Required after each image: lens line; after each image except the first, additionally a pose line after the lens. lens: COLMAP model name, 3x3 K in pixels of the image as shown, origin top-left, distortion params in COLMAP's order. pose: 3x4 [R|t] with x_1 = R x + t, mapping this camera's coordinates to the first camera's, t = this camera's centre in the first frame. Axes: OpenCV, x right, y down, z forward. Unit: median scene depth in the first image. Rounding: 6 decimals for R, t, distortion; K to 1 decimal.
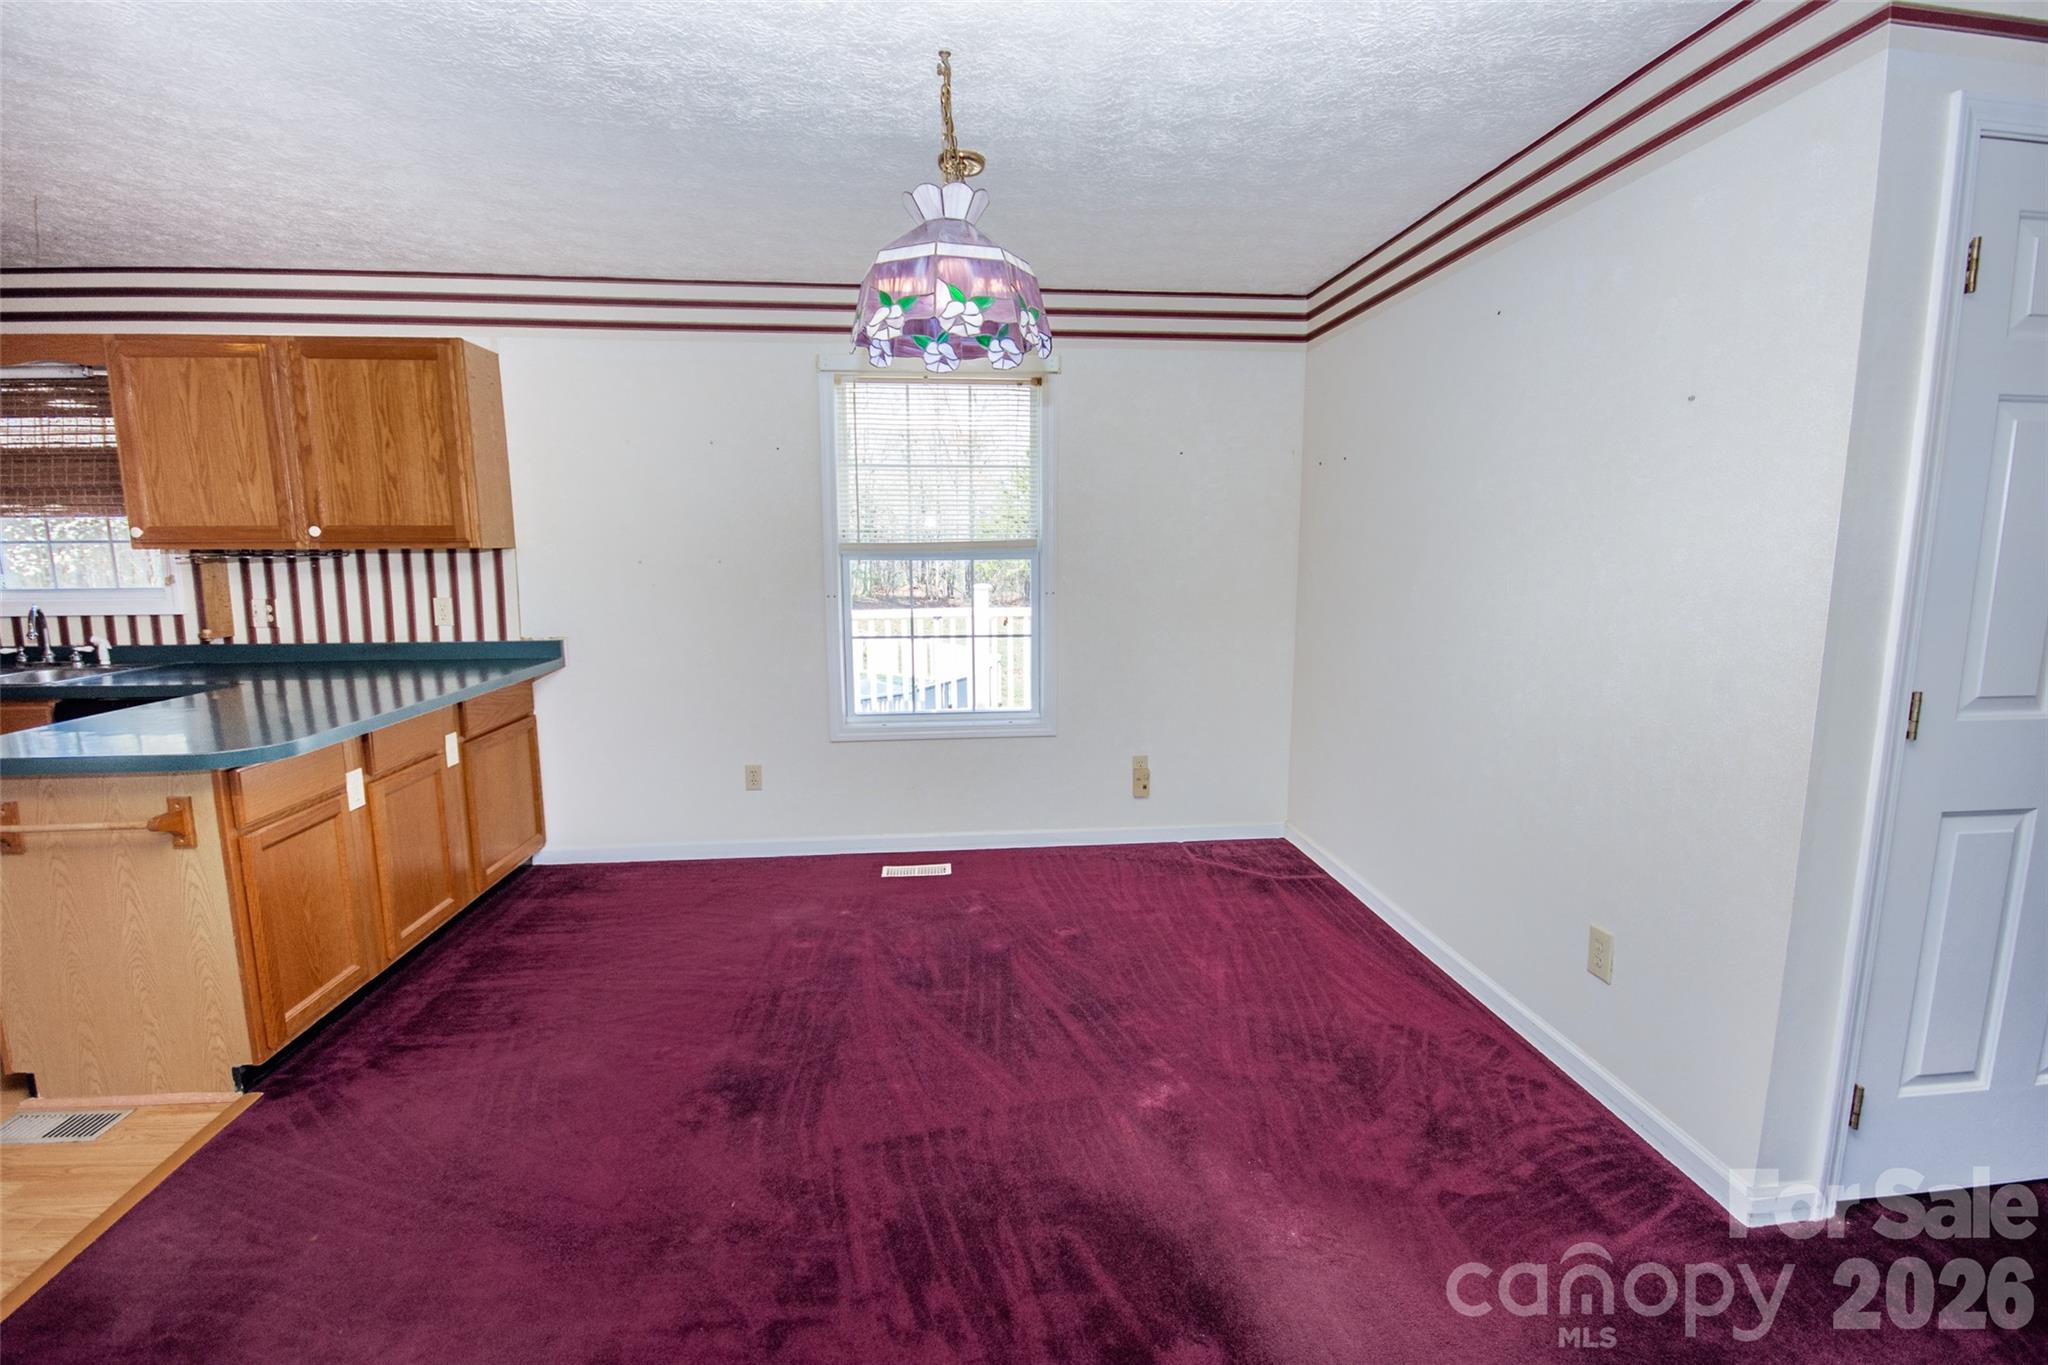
lens RADIAL K [[895.9, 0, 1027.1], [0, 895.9, 687.5], [0, 0, 1]] dist [0.010491, -0.014791]
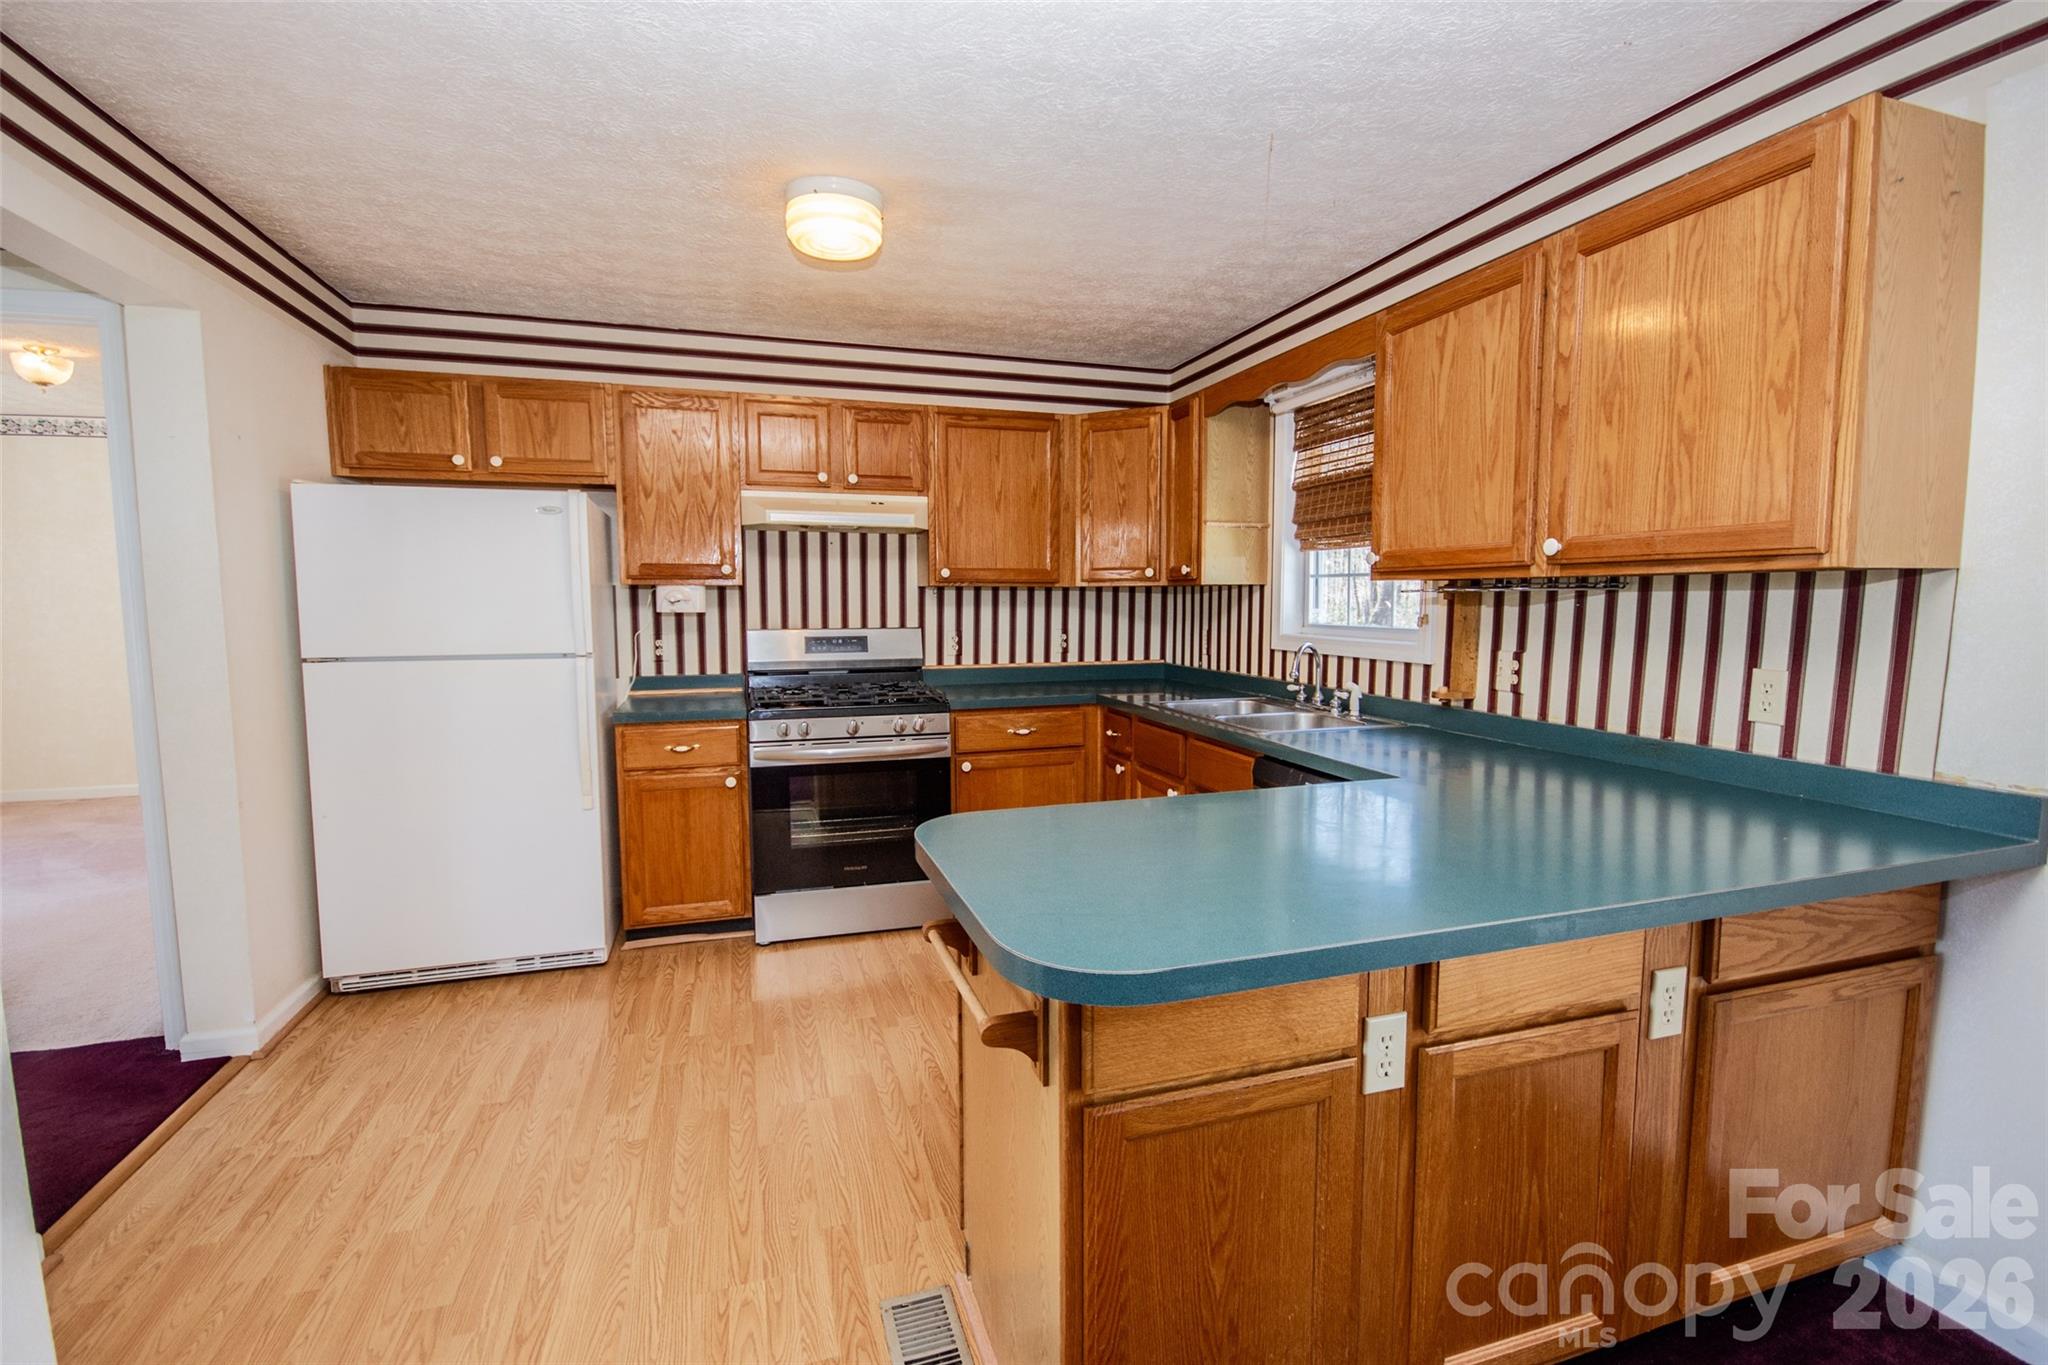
lens RADIAL K [[922.5, 0, 1024.0], [0, 922.5, 682.5], [0, 0, 1]] dist [0.012037, -0.011694]
pose [[0.195893, 0.090001, -0.976486, -0.243575], [-0.145318, 0.987449, 0.061859, -0.069947], [0.969798, 0.129783, 0.206513, 0.529567]]
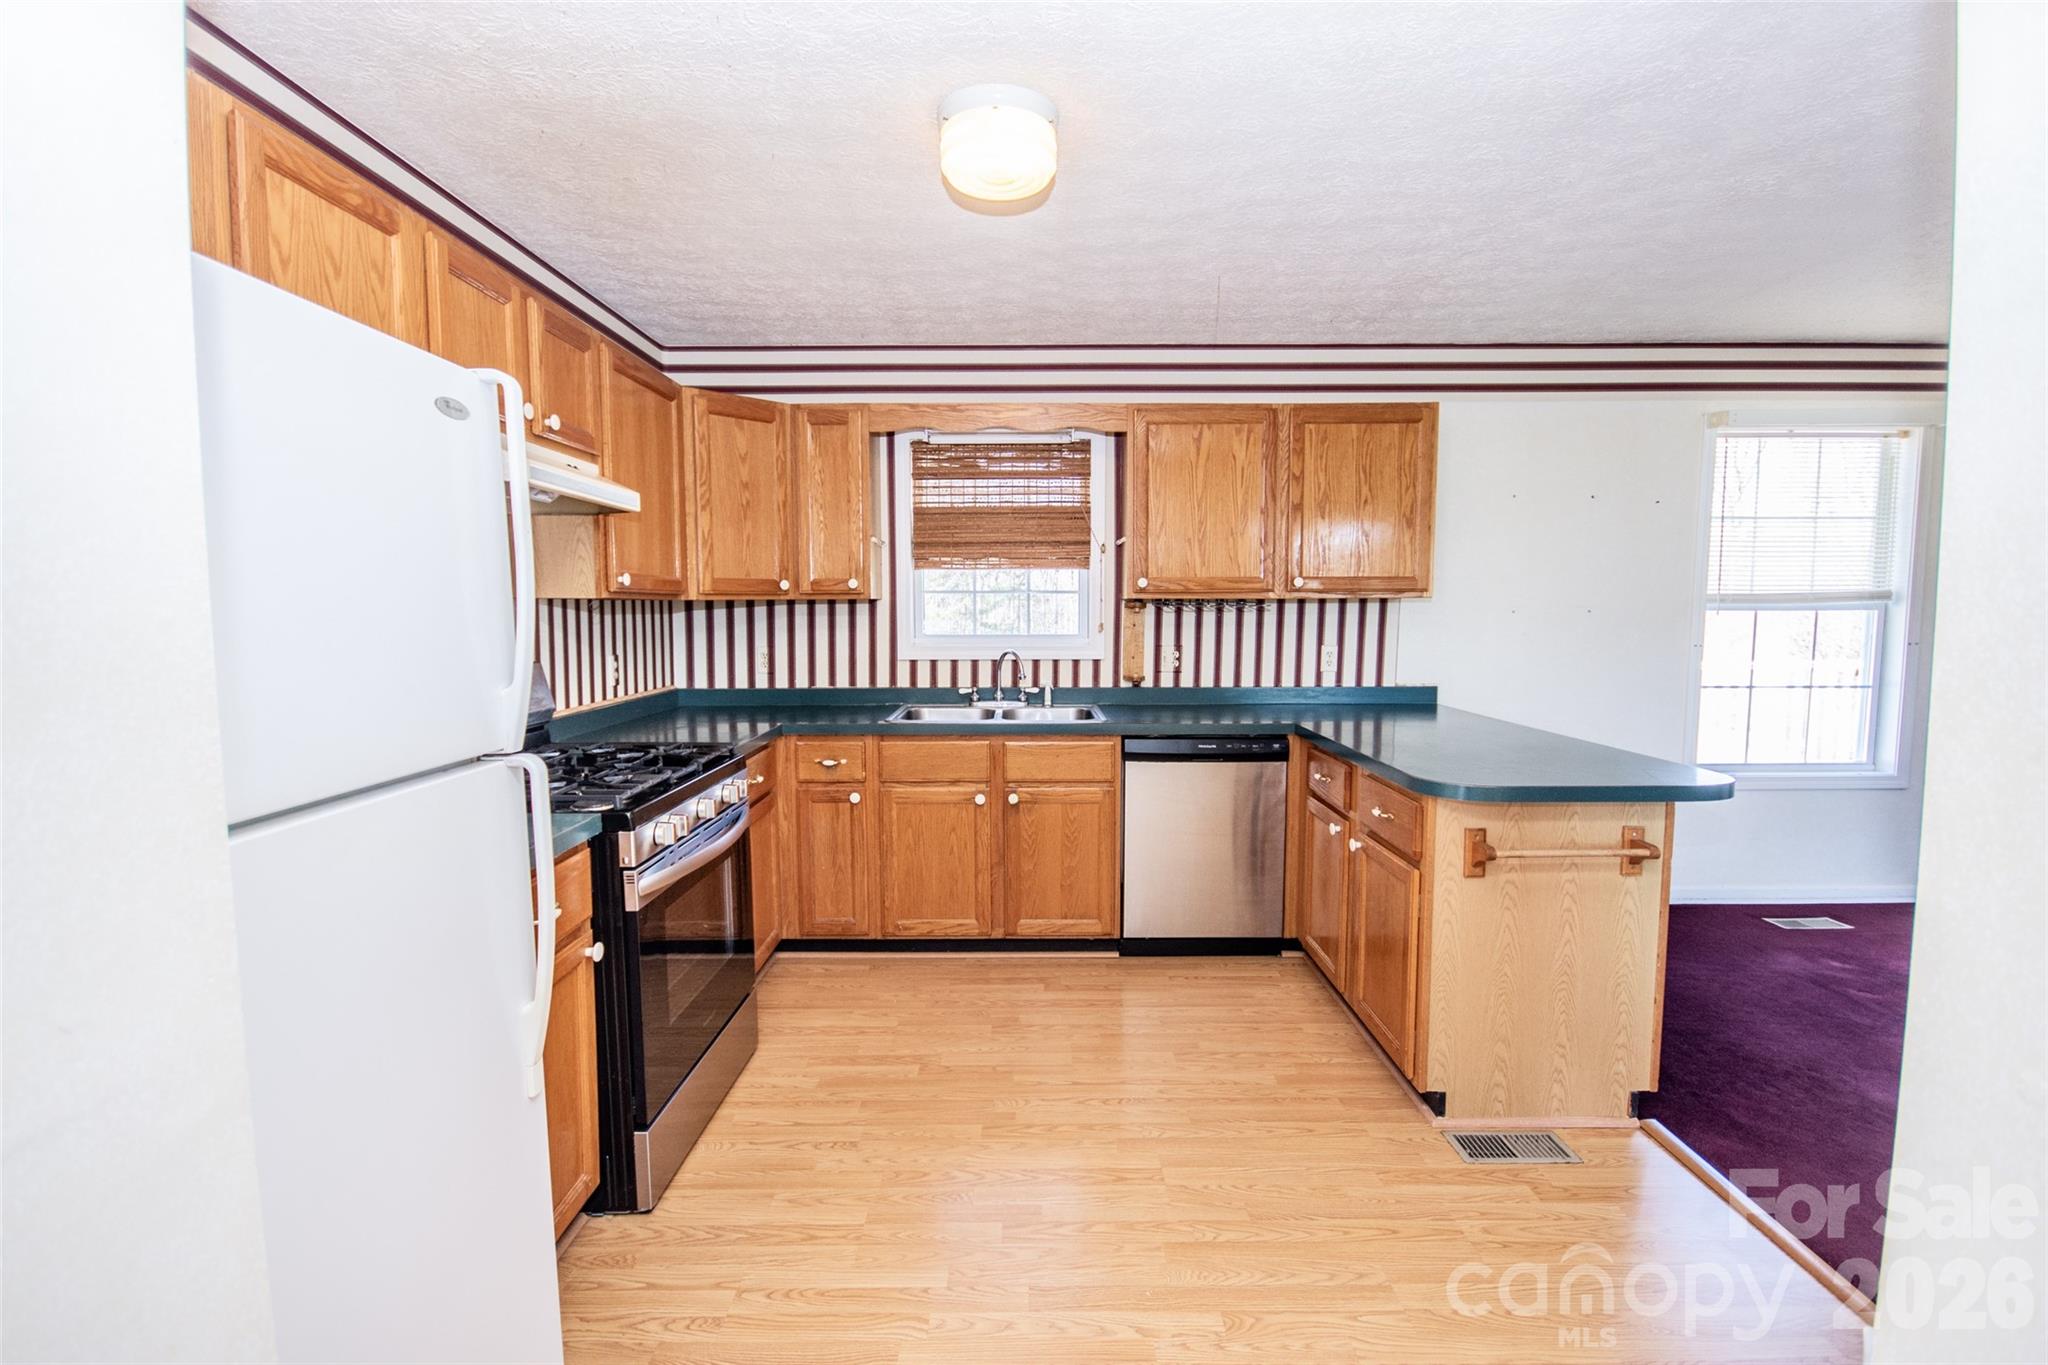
lens RADIAL K [[908.3, 0, 1025.6], [0, 908.3, 678.7], [0, 0, 1]] dist [0.000209, -0.000181]
pose [[0.994360, 0.005745, -0.105904, -0.987267], [-0.012964, 0.997628, -0.067608, 0.018158], [0.105265, 0.068600, 0.992075, -0.101172]]
